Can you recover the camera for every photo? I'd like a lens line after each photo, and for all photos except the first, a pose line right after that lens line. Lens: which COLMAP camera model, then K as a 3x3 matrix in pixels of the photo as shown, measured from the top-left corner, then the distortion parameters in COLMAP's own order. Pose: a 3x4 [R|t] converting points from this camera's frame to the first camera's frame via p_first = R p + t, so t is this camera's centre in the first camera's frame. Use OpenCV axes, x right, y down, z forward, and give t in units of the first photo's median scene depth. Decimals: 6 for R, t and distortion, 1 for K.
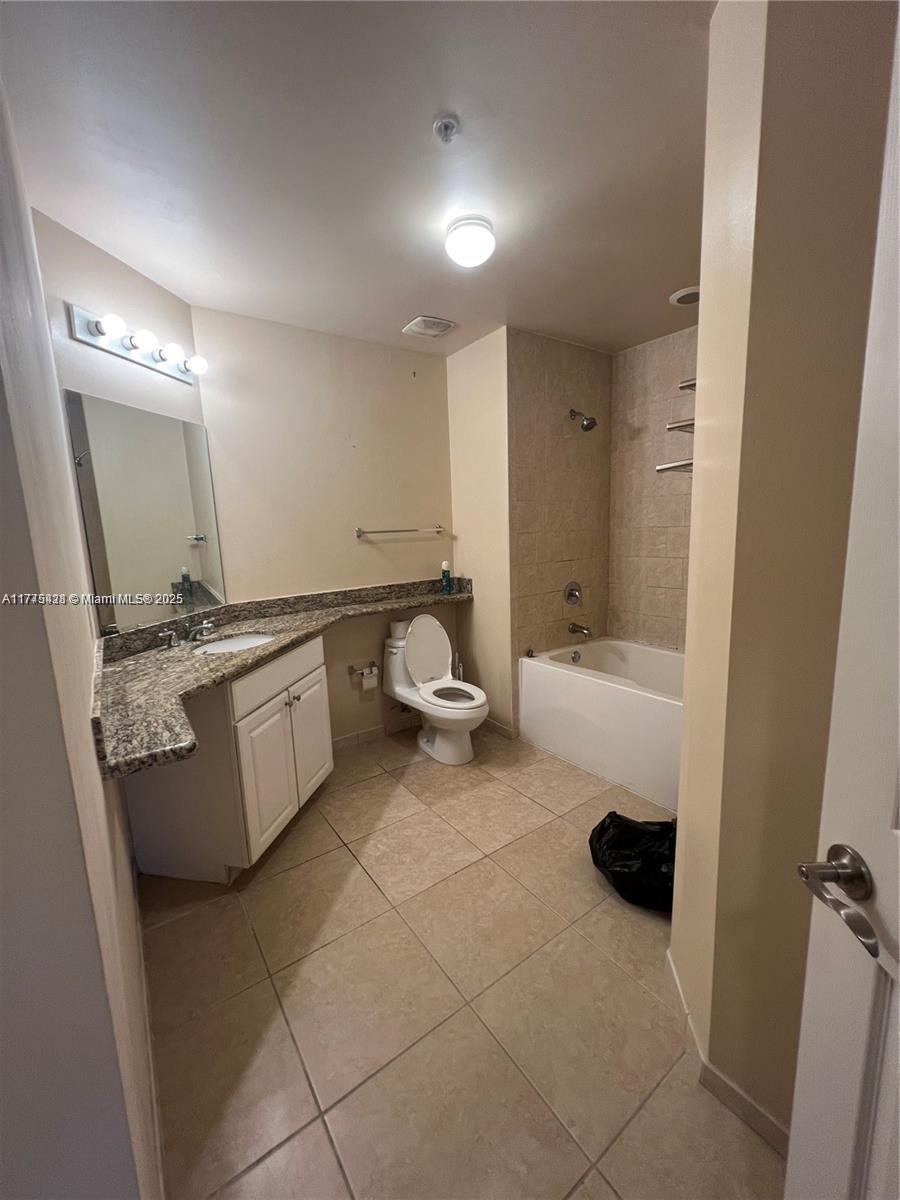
lens RADIAL K [[474.7, 0, 450.0], [0, 474.7, 600.0], [0, 0, 1]] dist [0.000459, 0.000009]
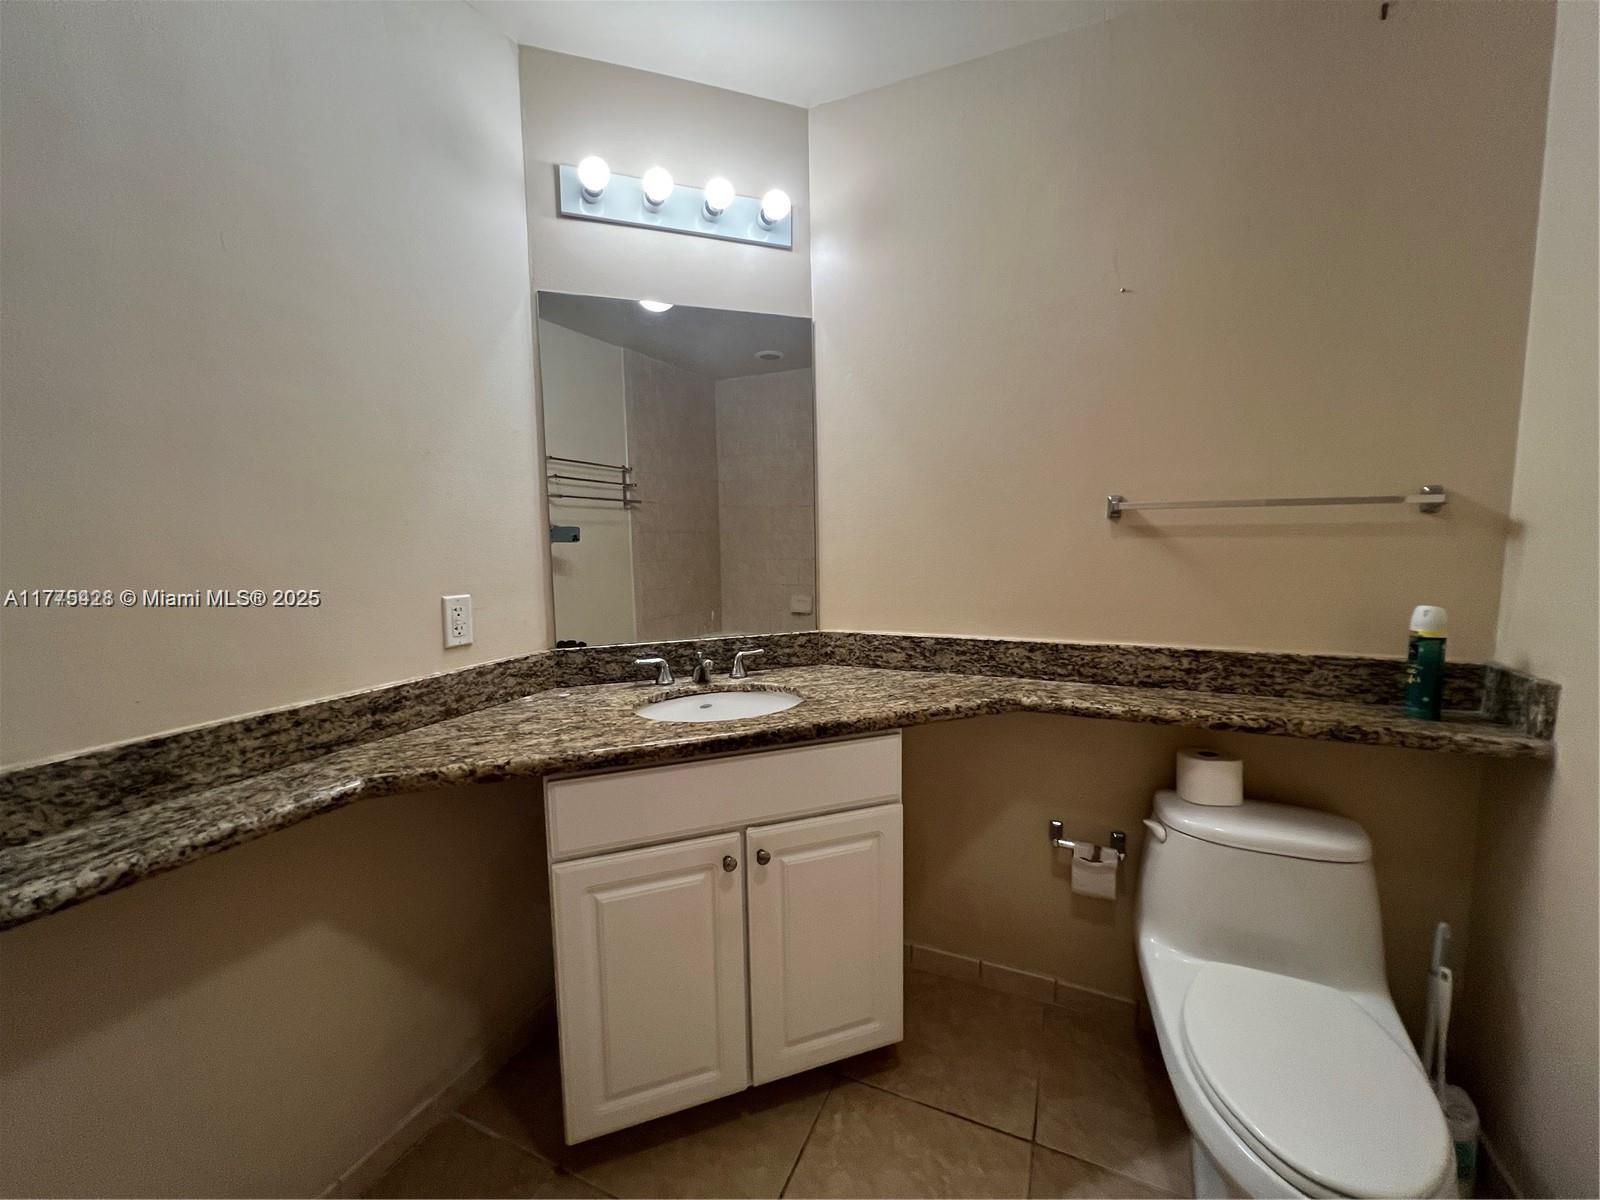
lens RADIAL K [[632.9, 0, 800.0], [0, 632.9, 600.0], [0, 0, 1]] dist [0.000459, 0.000009]
pose [[0.509668, 0.117900, -0.852255, 0.147277], [-0.141796, 0.988531, 0.051954, -0.059076], [0.848606, 0.094367, 0.520541, 0.545154]]
